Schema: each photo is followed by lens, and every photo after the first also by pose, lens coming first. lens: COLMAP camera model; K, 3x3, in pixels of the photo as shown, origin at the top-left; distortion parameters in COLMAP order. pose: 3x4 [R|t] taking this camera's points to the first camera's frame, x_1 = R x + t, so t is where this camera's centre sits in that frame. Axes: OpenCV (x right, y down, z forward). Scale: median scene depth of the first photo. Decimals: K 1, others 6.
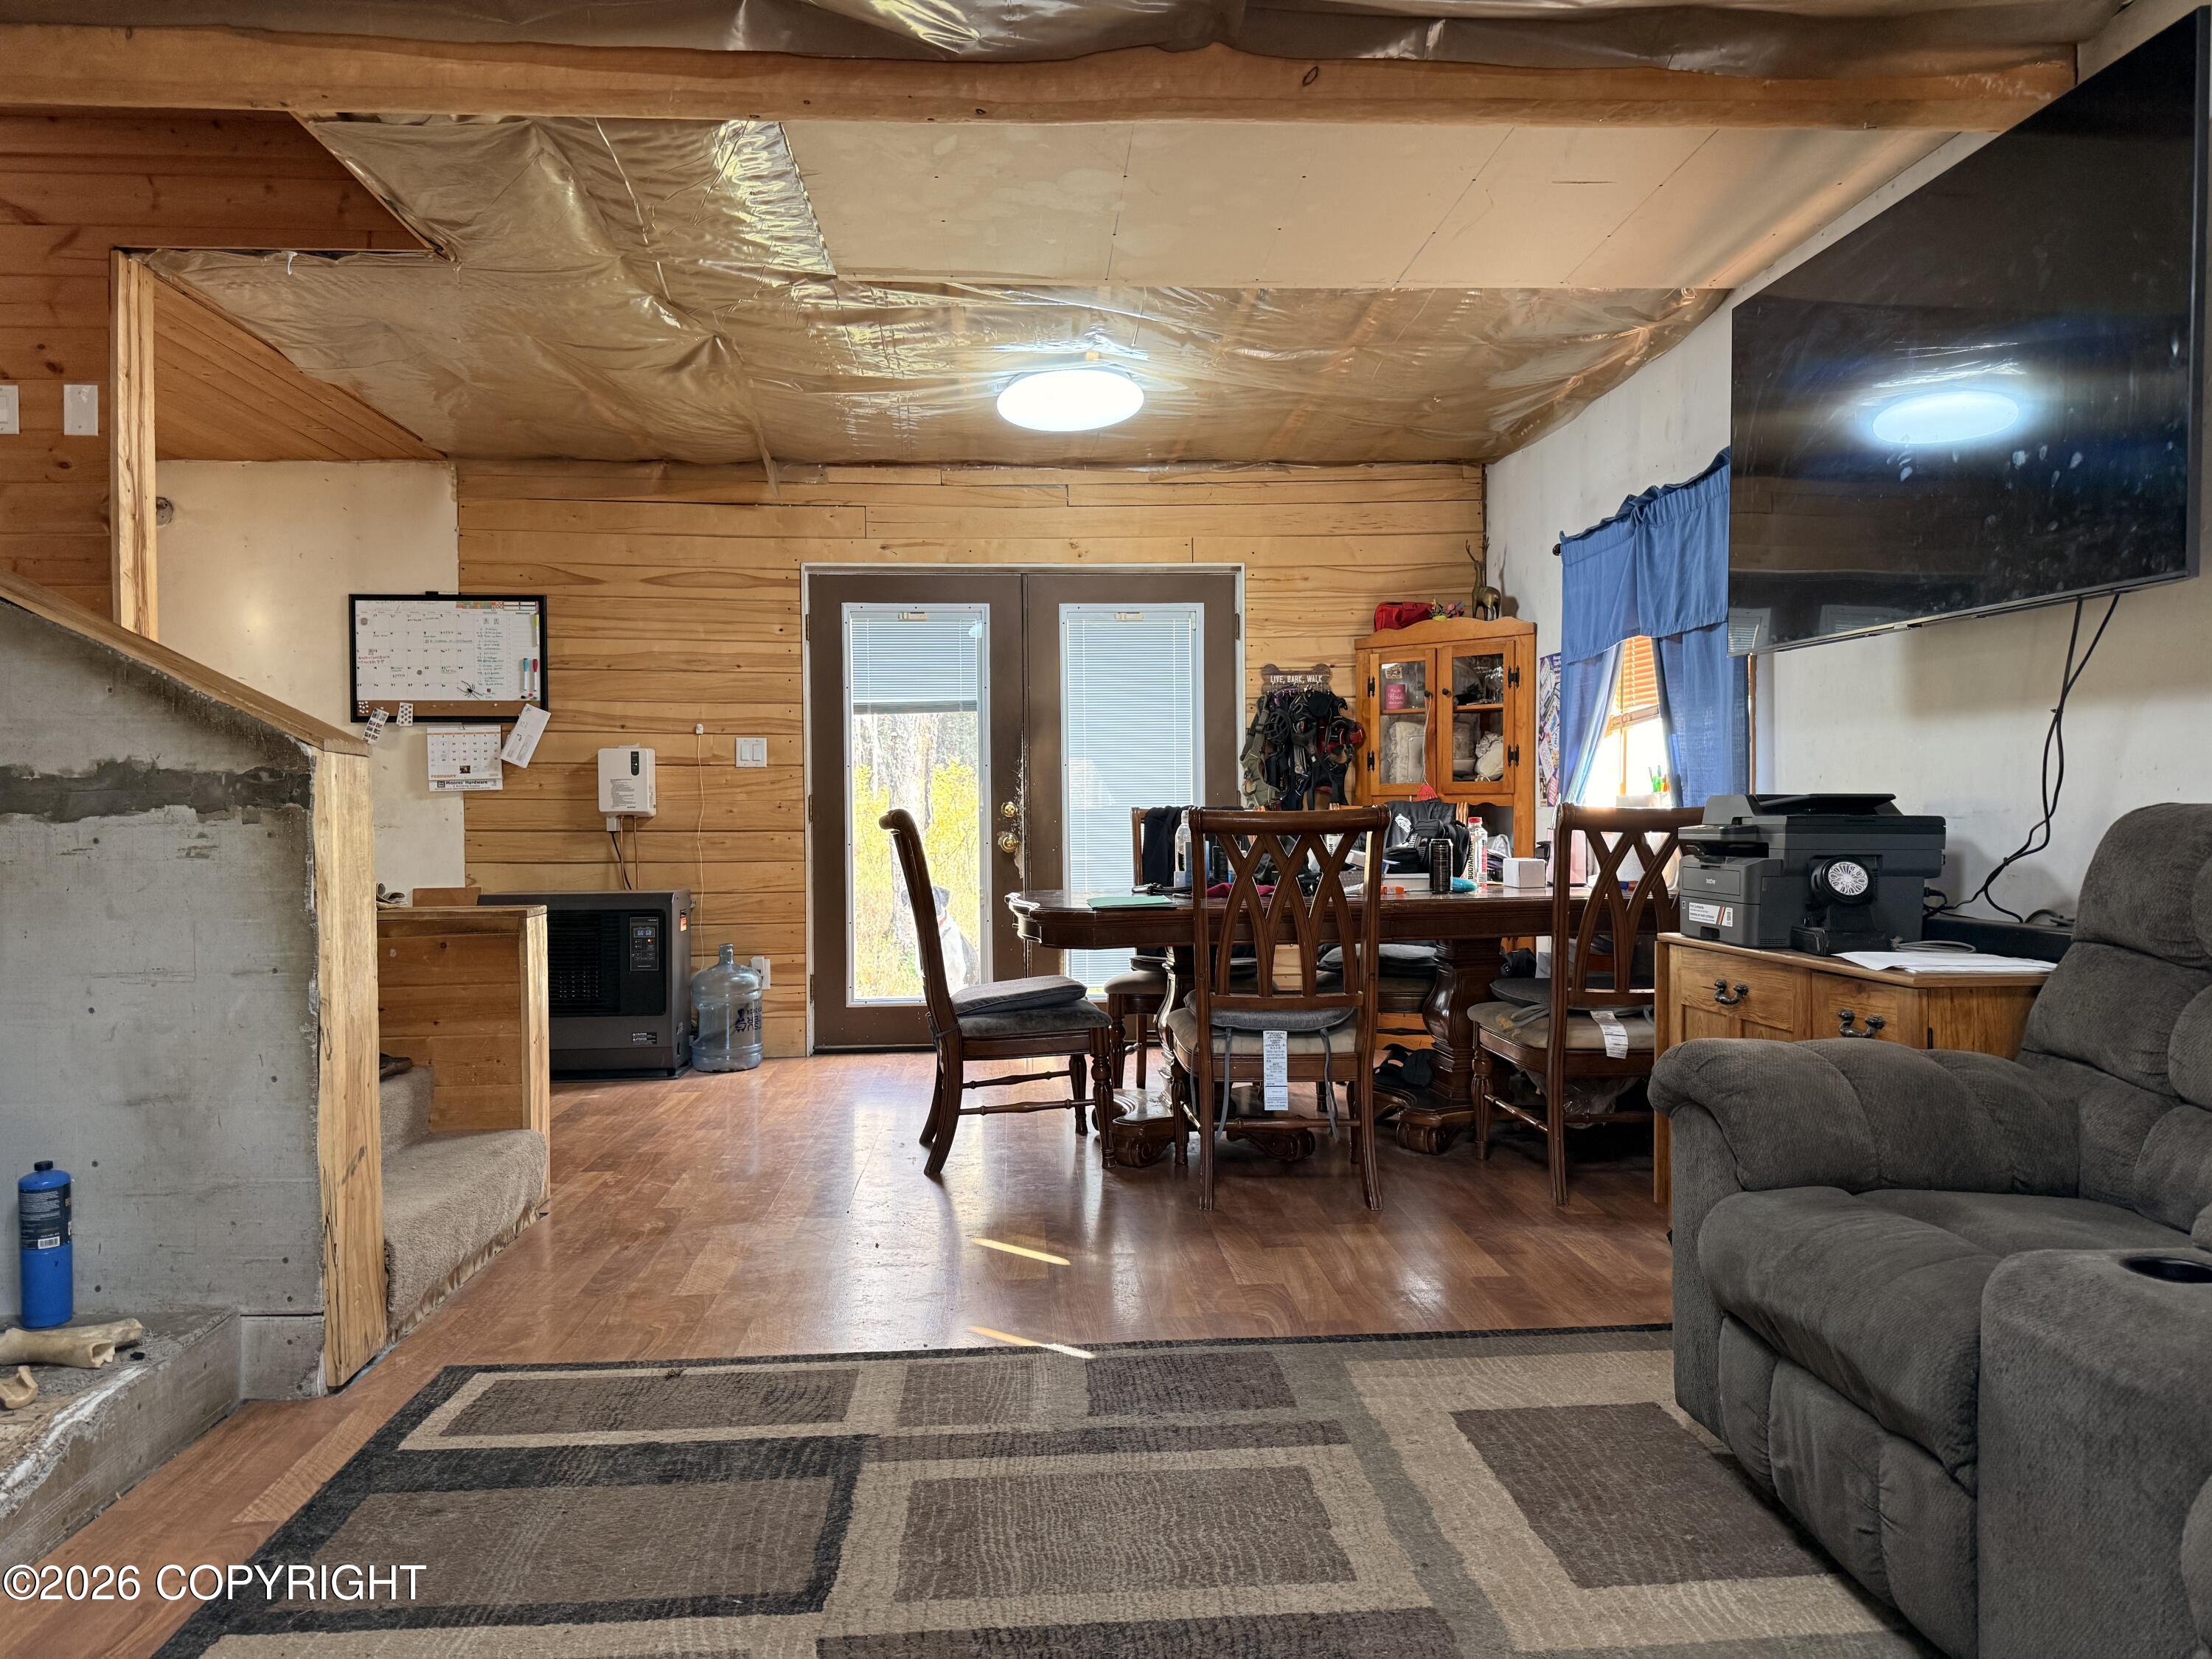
lens RADIAL K [[1561.6, 0, 1102.0], [0, 1561.6, 819.5], [0, 0, 1]] dist [0.053589, -0.060310]
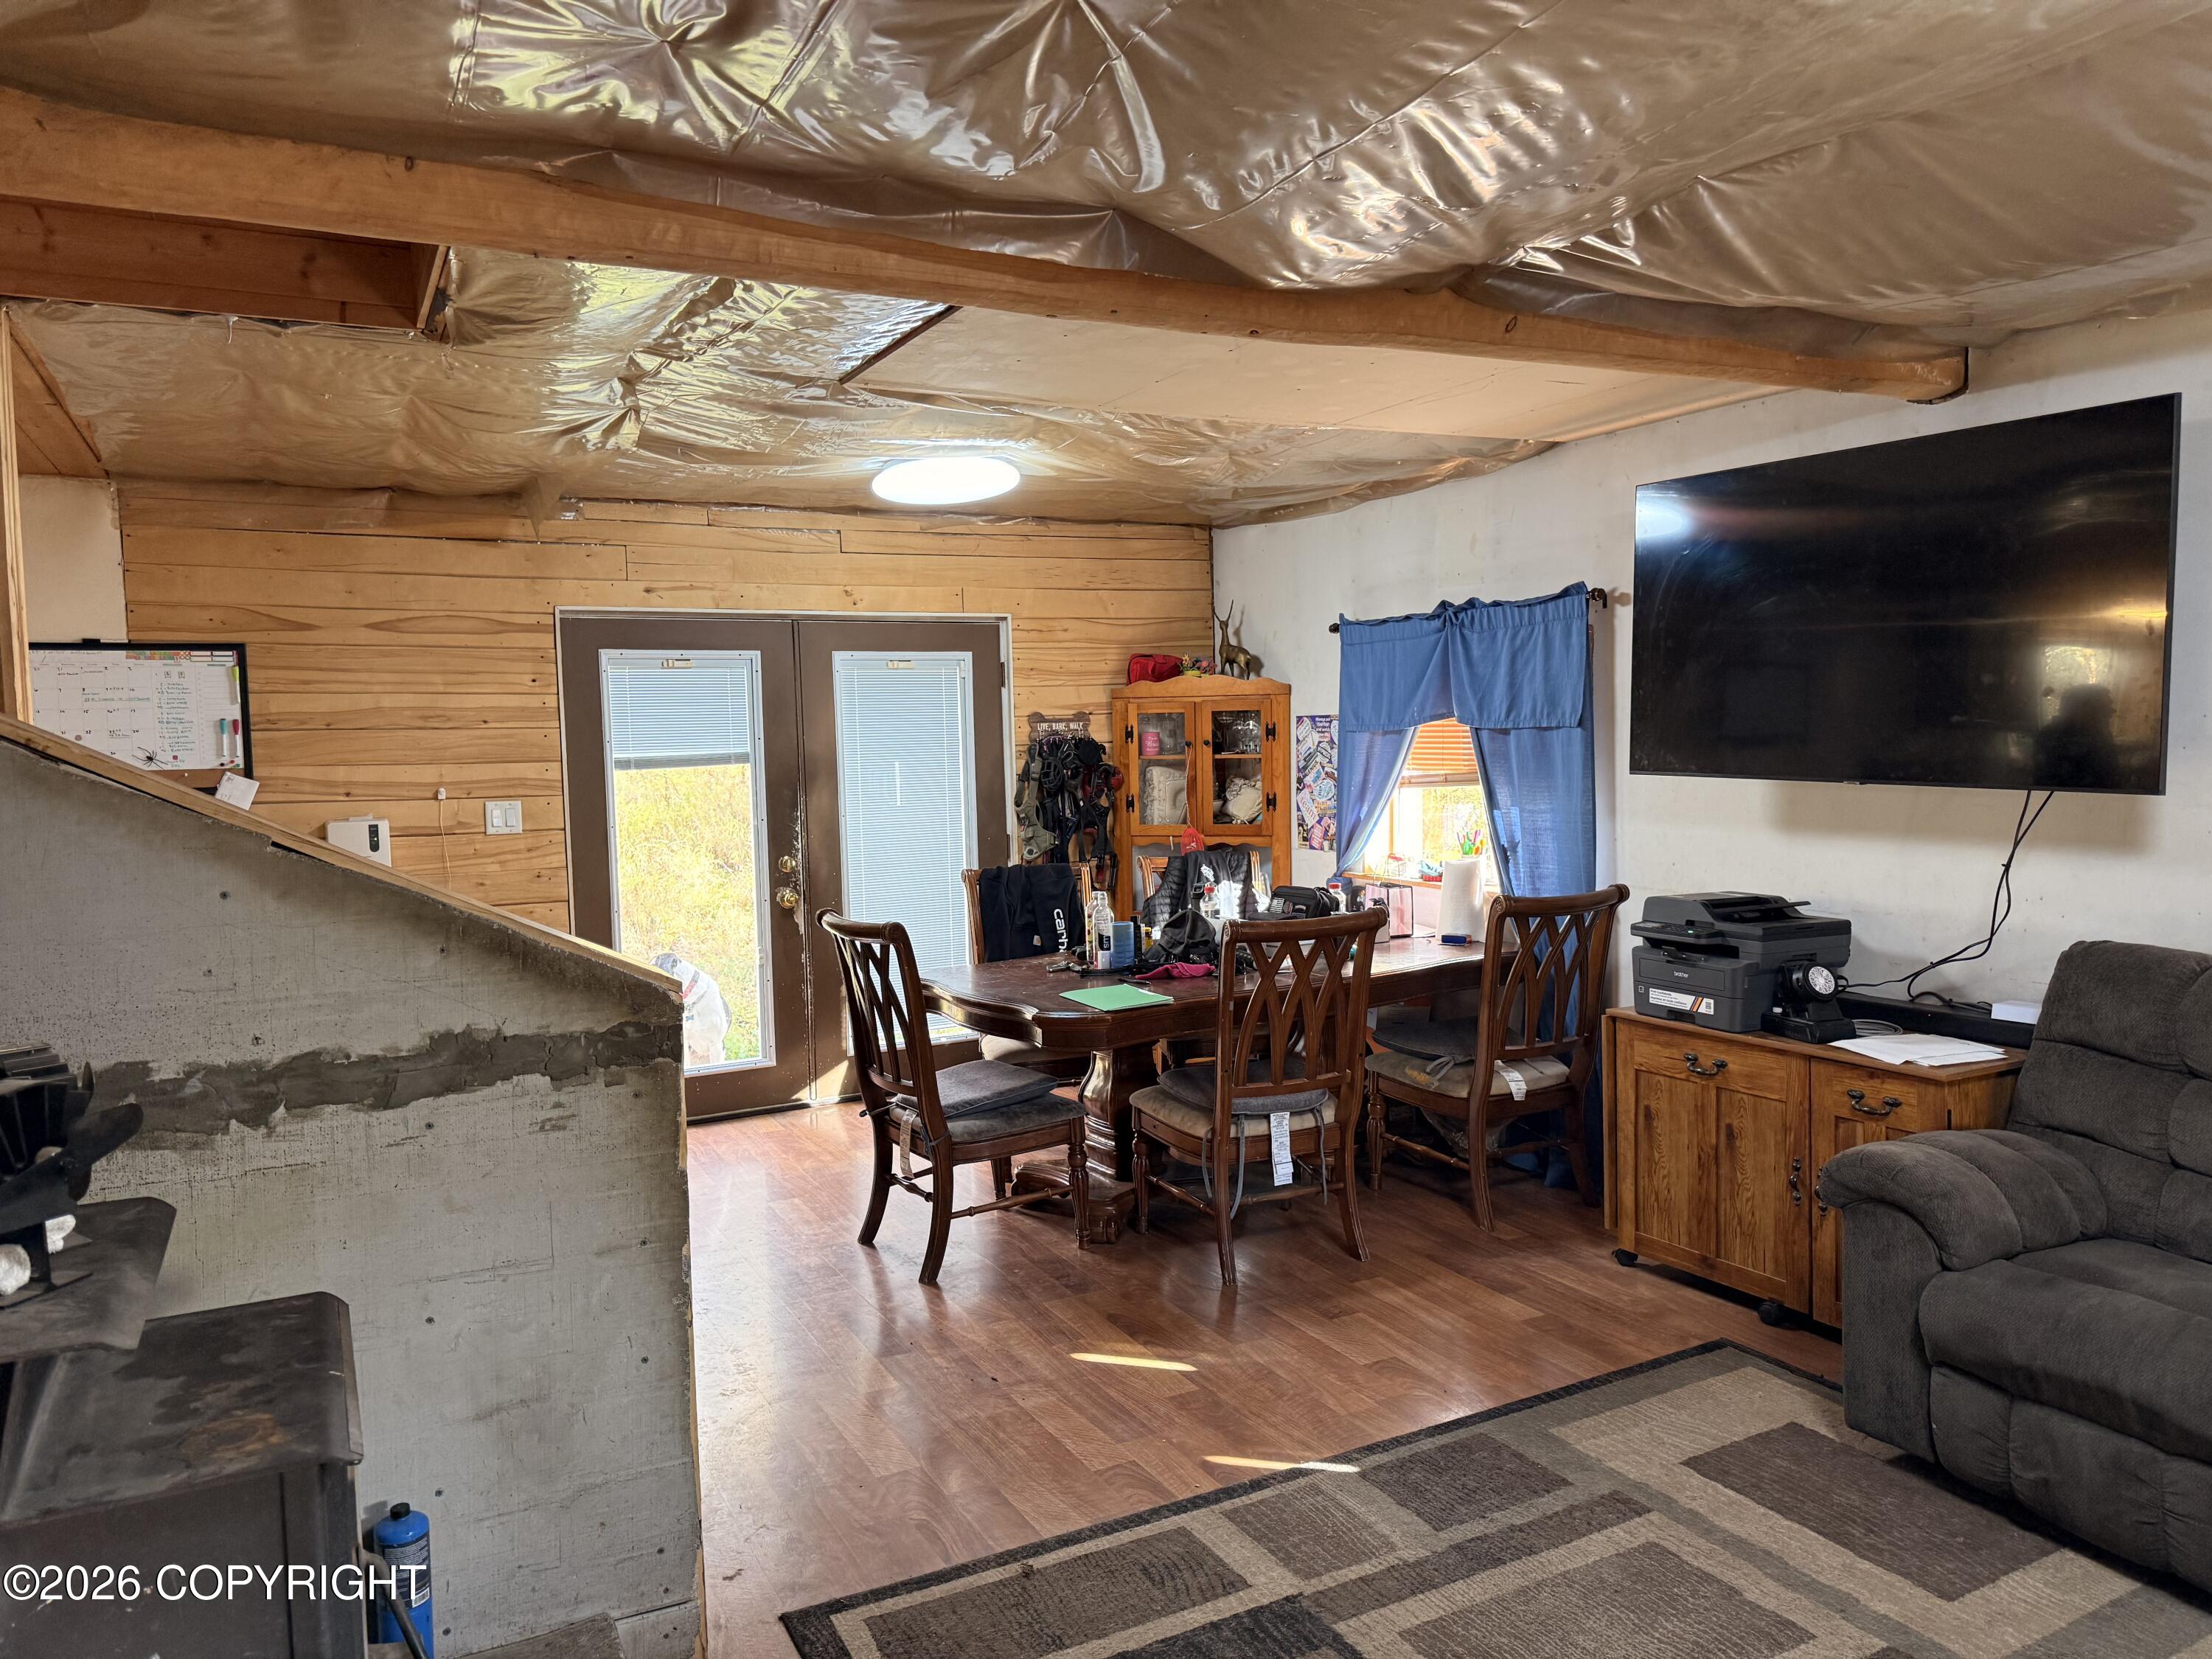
lens RADIAL K [[1561.6, 0, 1109.0], [0, 1561.6, 822.3], [0, 0, 1]] dist [0.053589, -0.060310]
pose [[0.913666, -0.039311, 0.404561, -0.591090], [0.019705, 0.998426, 0.052513, -0.175147], [-0.405988, -0.040008, 0.913002, 0.066841]]
